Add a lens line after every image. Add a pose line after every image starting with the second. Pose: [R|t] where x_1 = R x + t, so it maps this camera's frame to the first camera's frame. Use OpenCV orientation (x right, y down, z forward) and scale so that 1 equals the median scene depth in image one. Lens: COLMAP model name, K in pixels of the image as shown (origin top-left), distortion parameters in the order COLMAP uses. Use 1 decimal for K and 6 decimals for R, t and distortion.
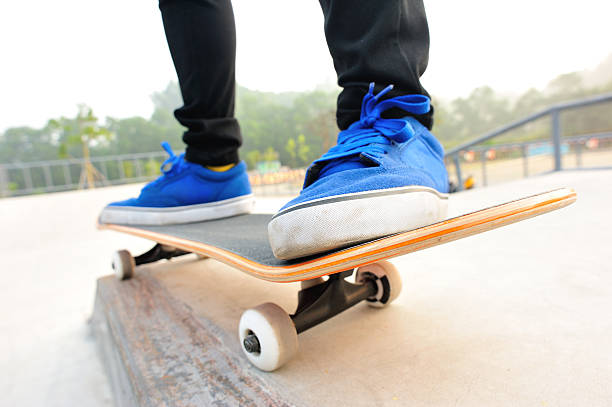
lens RADIAL K [[380.0, 0, 306.0], [0, 380.0, 203.5], [0, 0, 1]] dist [-0.024375, 0.001036]
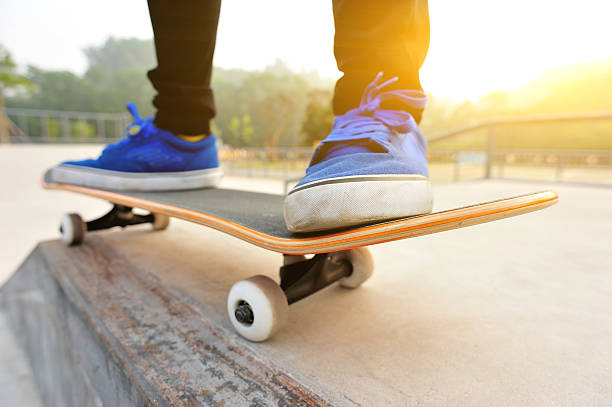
lens RADIAL K [[380.0, 0, 306.0], [0, 380.0, 203.5], [0, 0, 1]] dist [-0.024375, 0.001036]
pose [[0.979592, 0.094203, 0.177554, -0.161898], [-0.100780, 0.994504, 0.028371, 0.027848], [-0.173906, -0.045686, 0.983702, -0.006322]]
